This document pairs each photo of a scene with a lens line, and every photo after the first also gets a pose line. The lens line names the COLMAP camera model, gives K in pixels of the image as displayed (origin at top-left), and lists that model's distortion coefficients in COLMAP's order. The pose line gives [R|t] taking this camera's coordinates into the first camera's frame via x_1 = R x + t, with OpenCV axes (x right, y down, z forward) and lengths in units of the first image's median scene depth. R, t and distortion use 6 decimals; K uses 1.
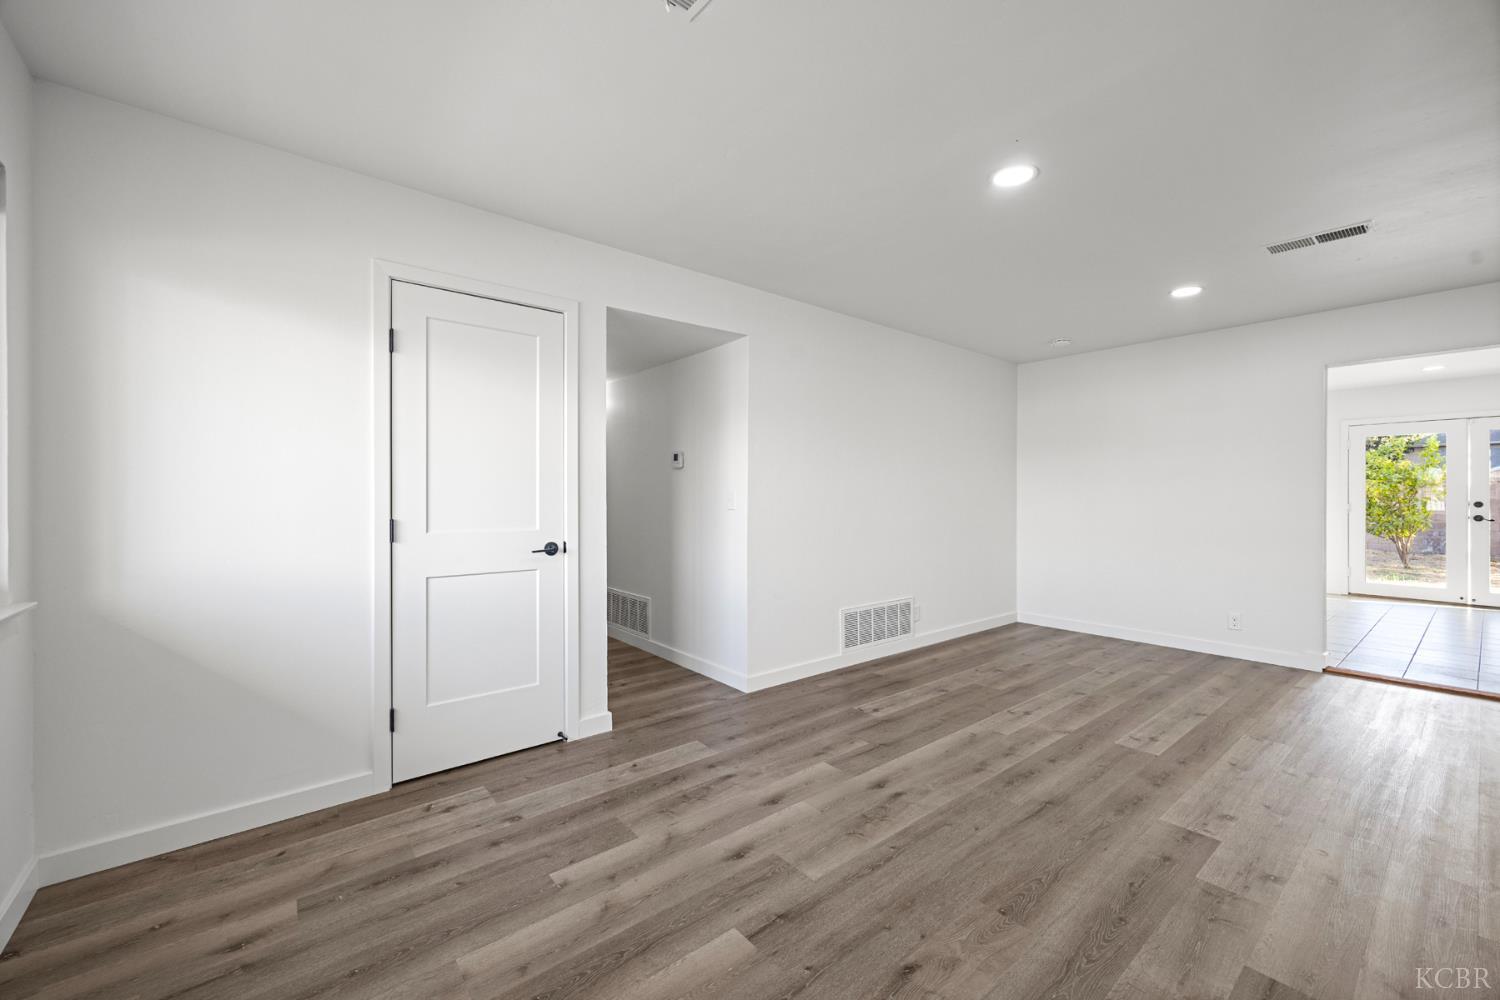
lens RADIAL K [[589.9, 0, 782.6], [0, 589.9, 501.6], [0, 0, 1]] dist [0.001990, 0.000447]
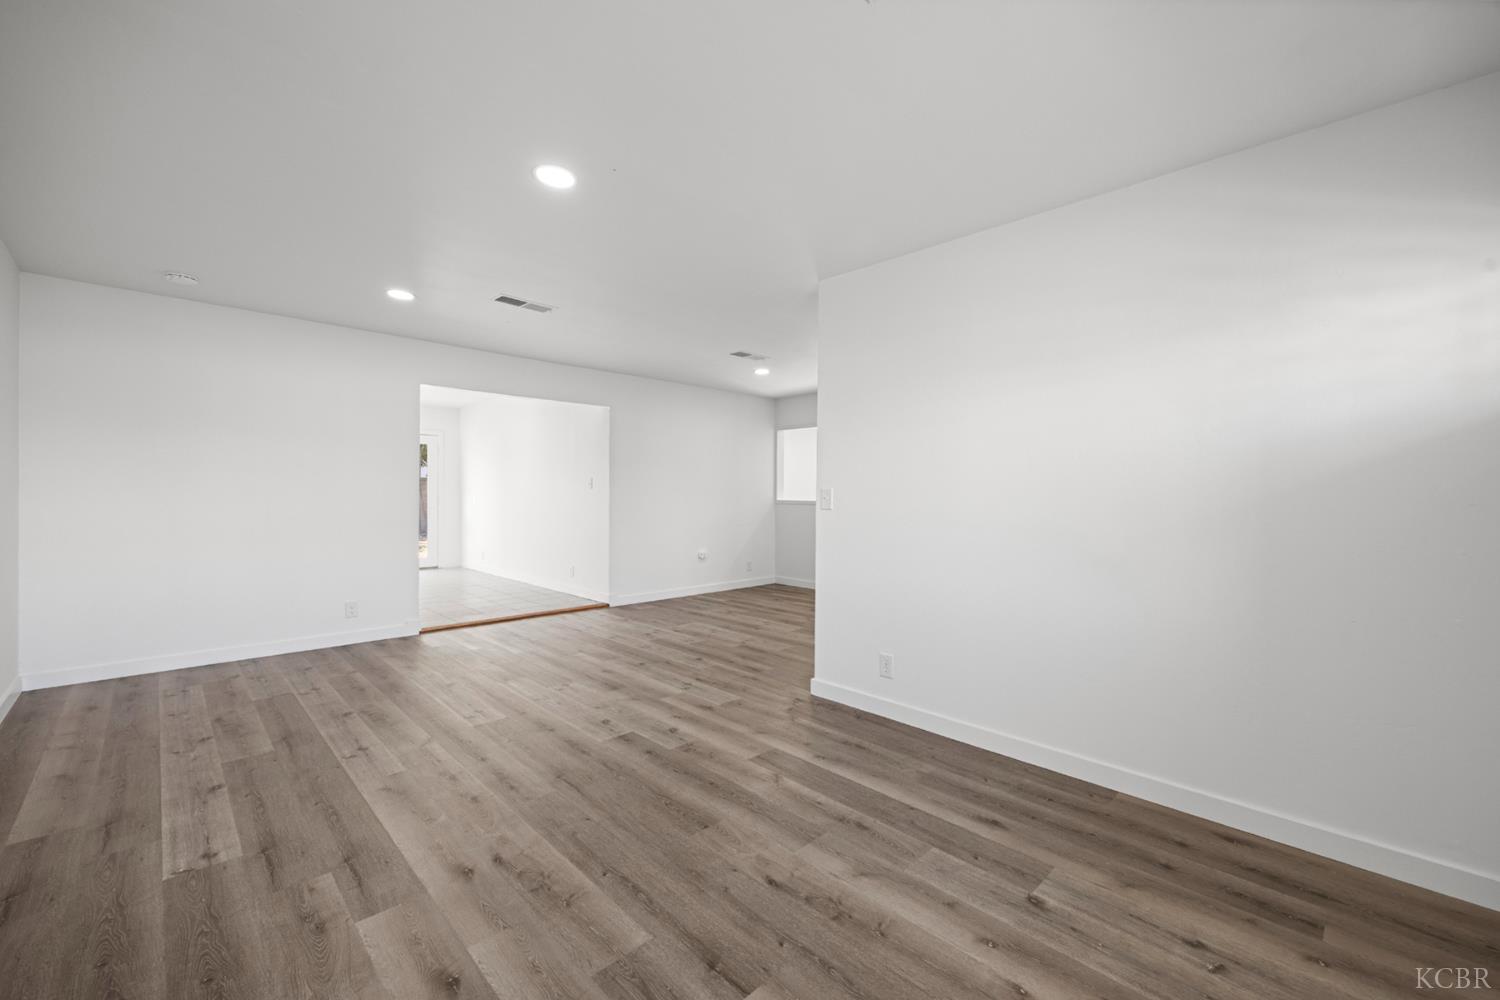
lens RADIAL K [[589.9, 0, 742.1], [0, 589.9, 505.6], [0, 0, 1]] dist [0.001990, 0.000447]
pose [[-0.044307, -0.017905, 0.998858, -0.626562], [-0.001515, 0.999839, 0.017856, -0.004159], [-0.999017, -0.000722, -0.044327, 0.709120]]
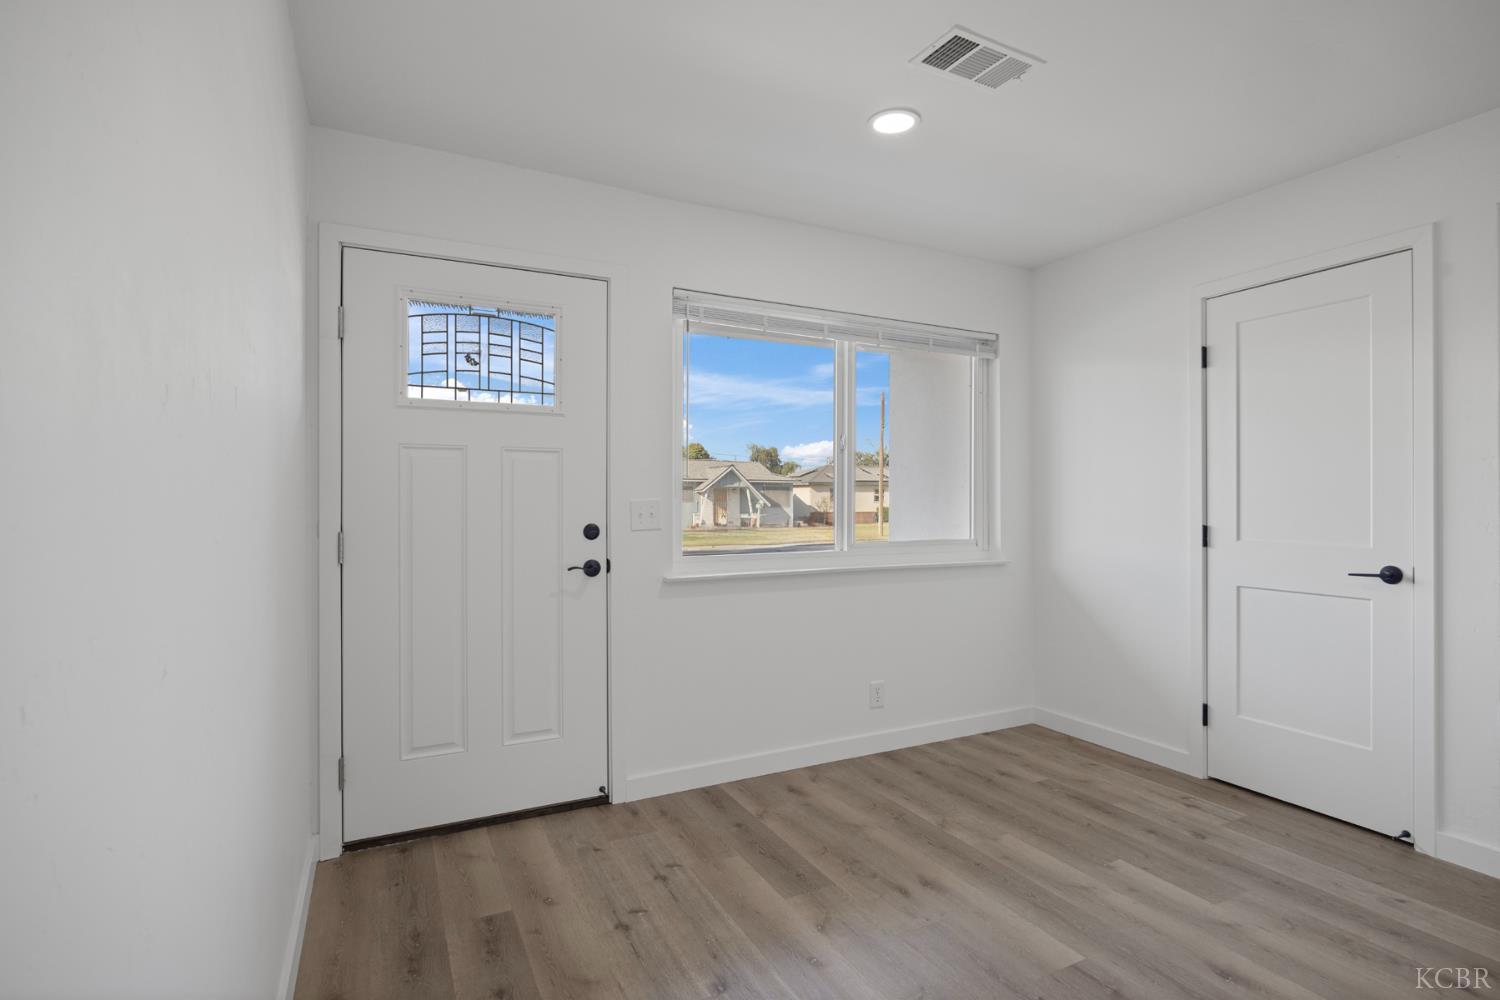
lens RADIAL K [[758.0, 0, 736.9], [0, 758.0, 493.2], [0, 0, 1]] dist [-0.001571, -0.000282]
pose [[-0.253403, -0.008303, -0.967325, 0.873984], [-0.005260, 0.999960, -0.007205, -0.013797], [0.967347, 0.003262, -0.253436, 0.529539]]
